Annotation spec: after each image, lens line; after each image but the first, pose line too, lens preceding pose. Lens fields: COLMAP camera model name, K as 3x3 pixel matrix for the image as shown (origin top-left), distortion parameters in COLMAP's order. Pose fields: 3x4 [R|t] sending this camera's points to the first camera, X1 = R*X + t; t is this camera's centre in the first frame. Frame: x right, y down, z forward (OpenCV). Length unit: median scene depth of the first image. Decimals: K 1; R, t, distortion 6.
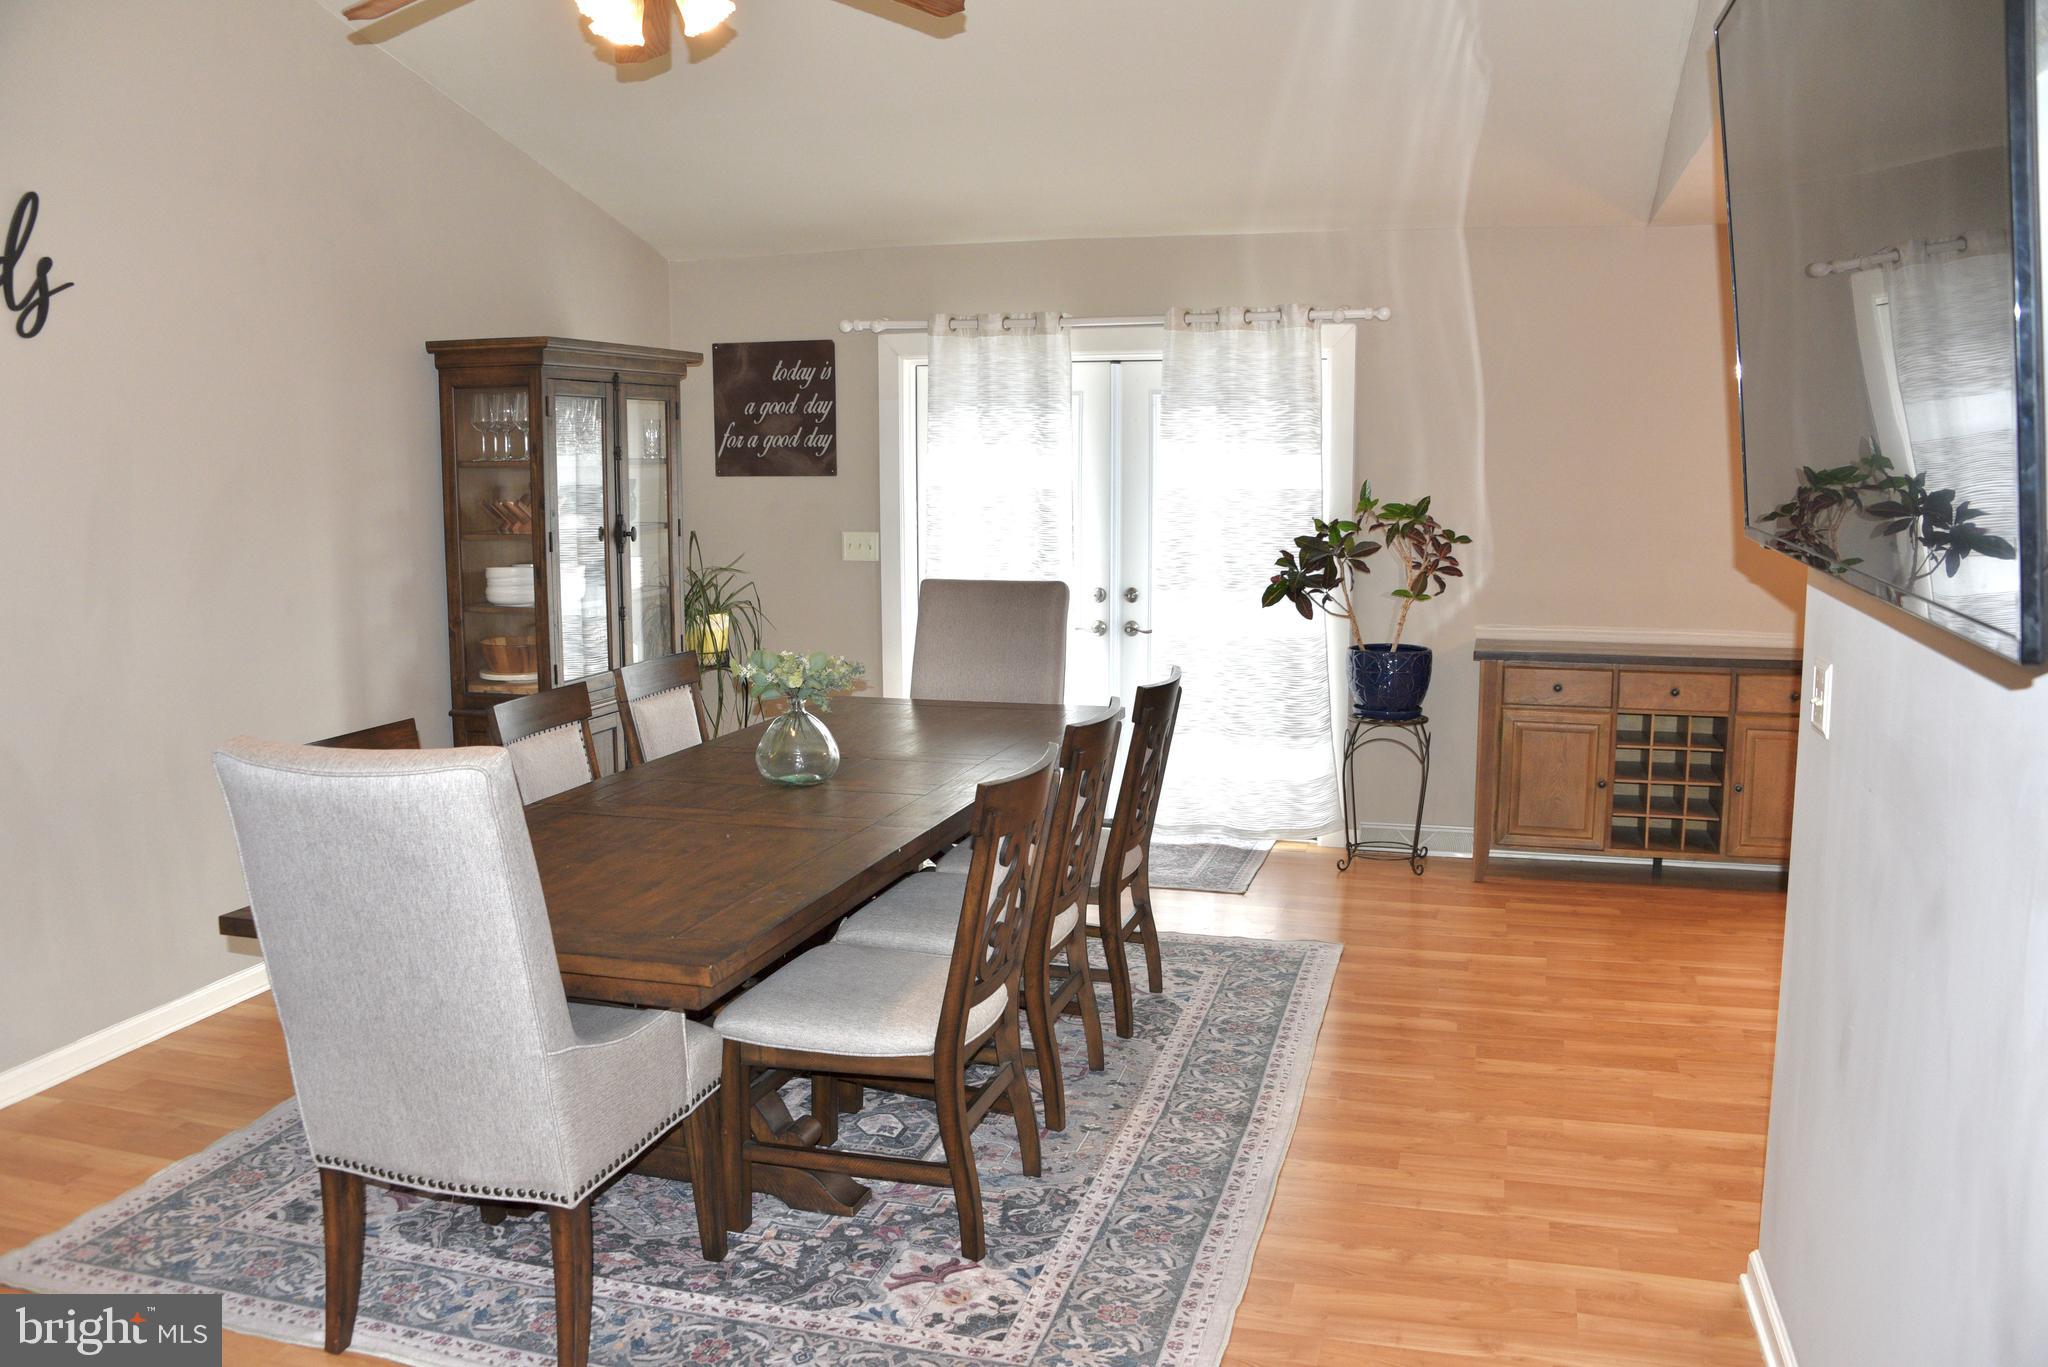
lens RADIAL K [[1655.7, 0, 1020.7], [0, 1655.7, 682.2], [0, 0, 1]] dist [-0.141853, 0.076468]
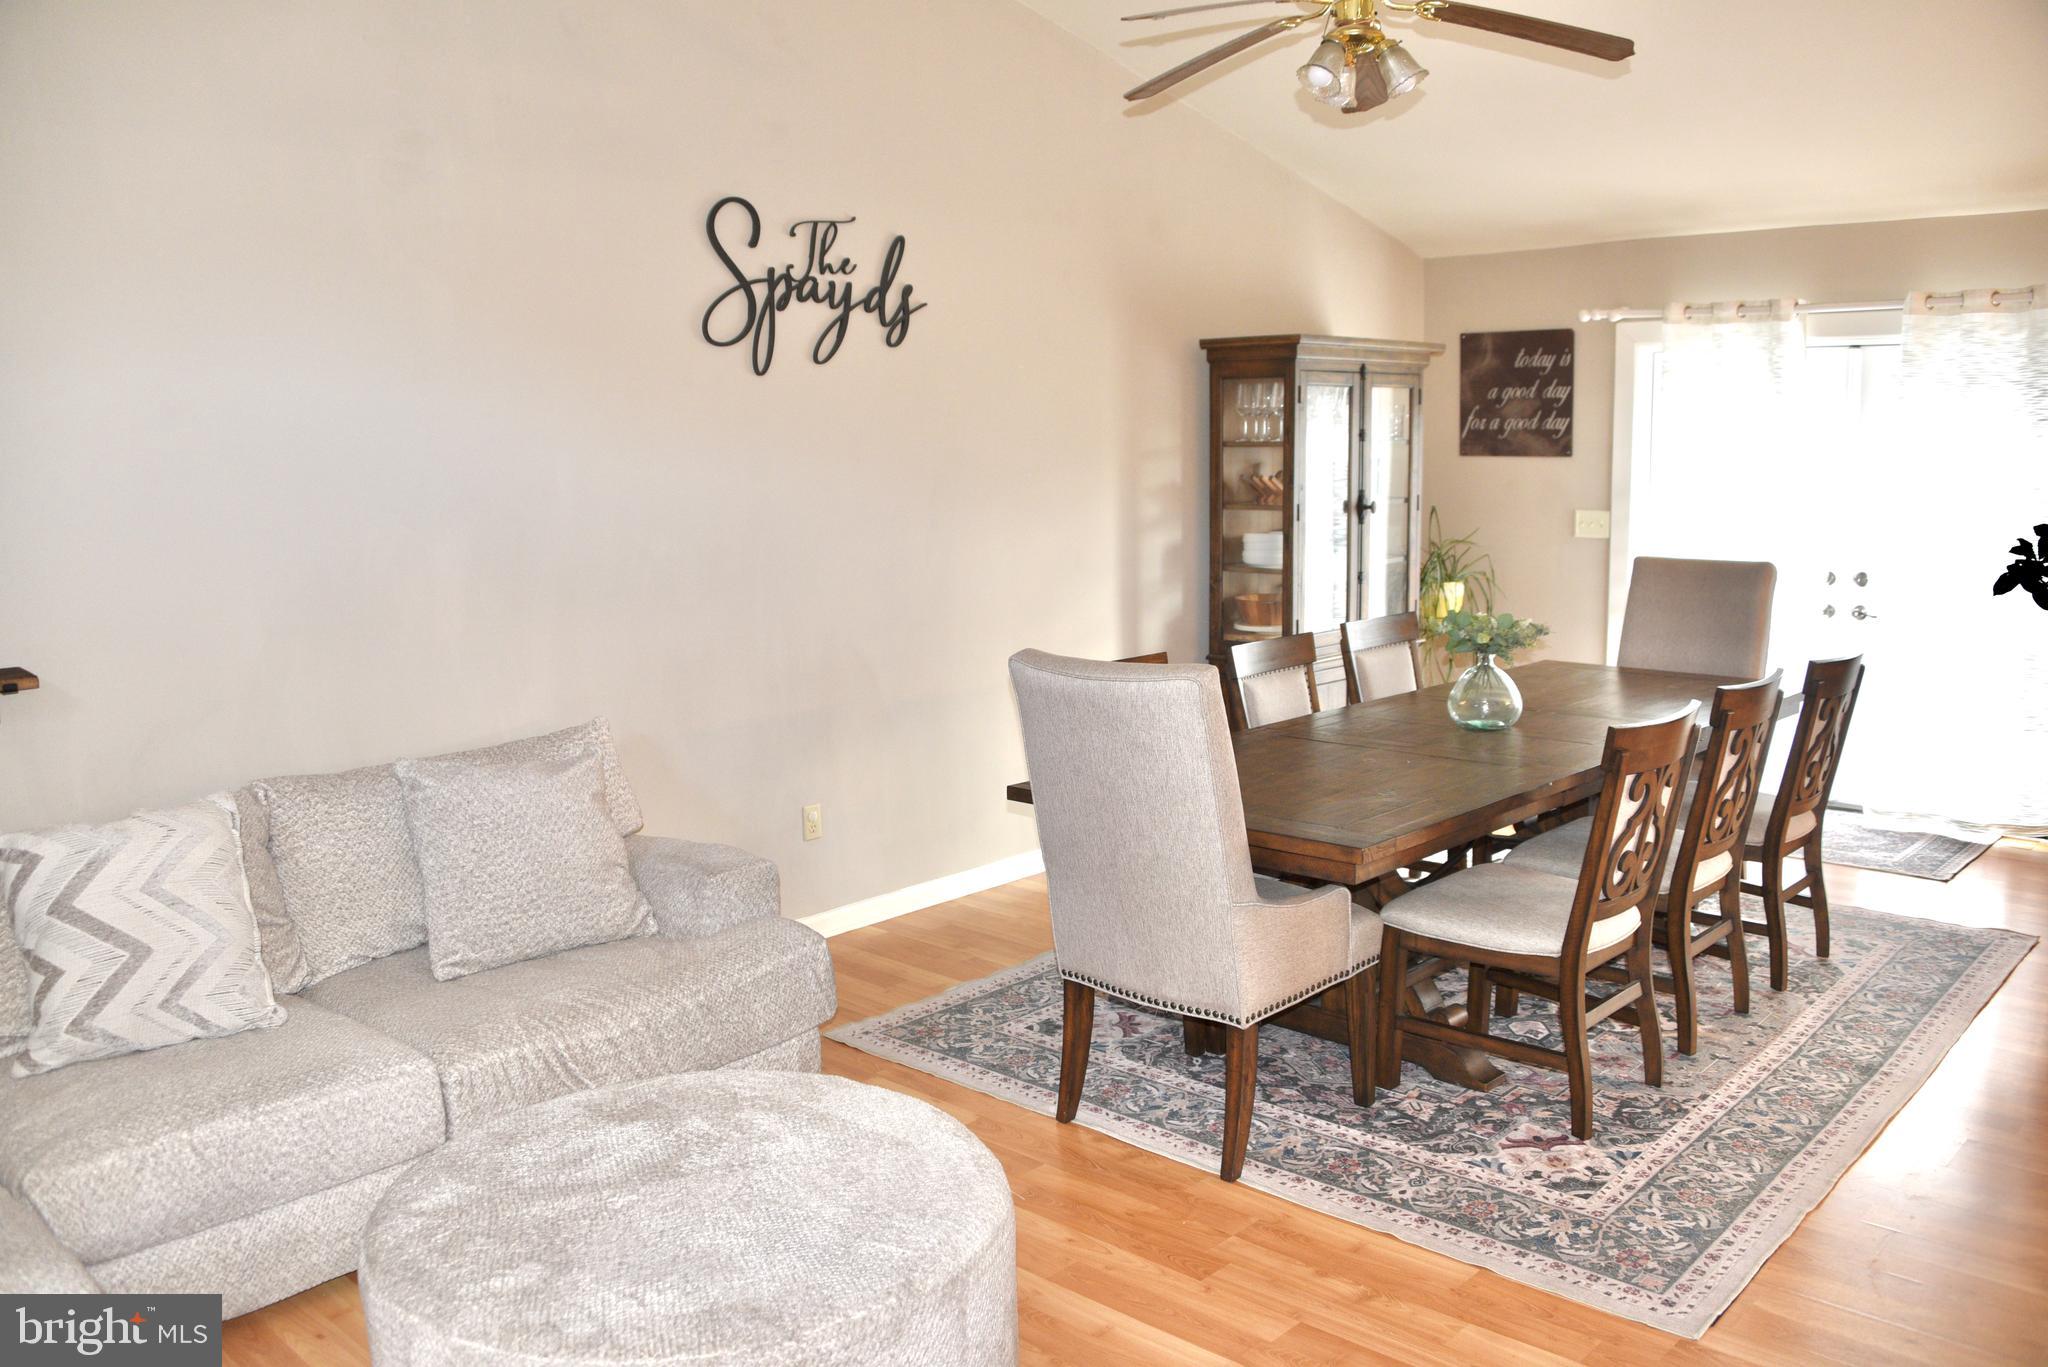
lens RADIAL K [[1655.7, 0, 1026.0], [0, 1655.7, 679.1], [0, 0, 1]] dist [-0.141853, 0.076468]
pose [[0.892407, 0.057900, -0.447501, 0.091502], [-0.051549, 0.998322, 0.026368, 0.014151], [0.448277, -0.000463, 0.893895, -0.165281]]
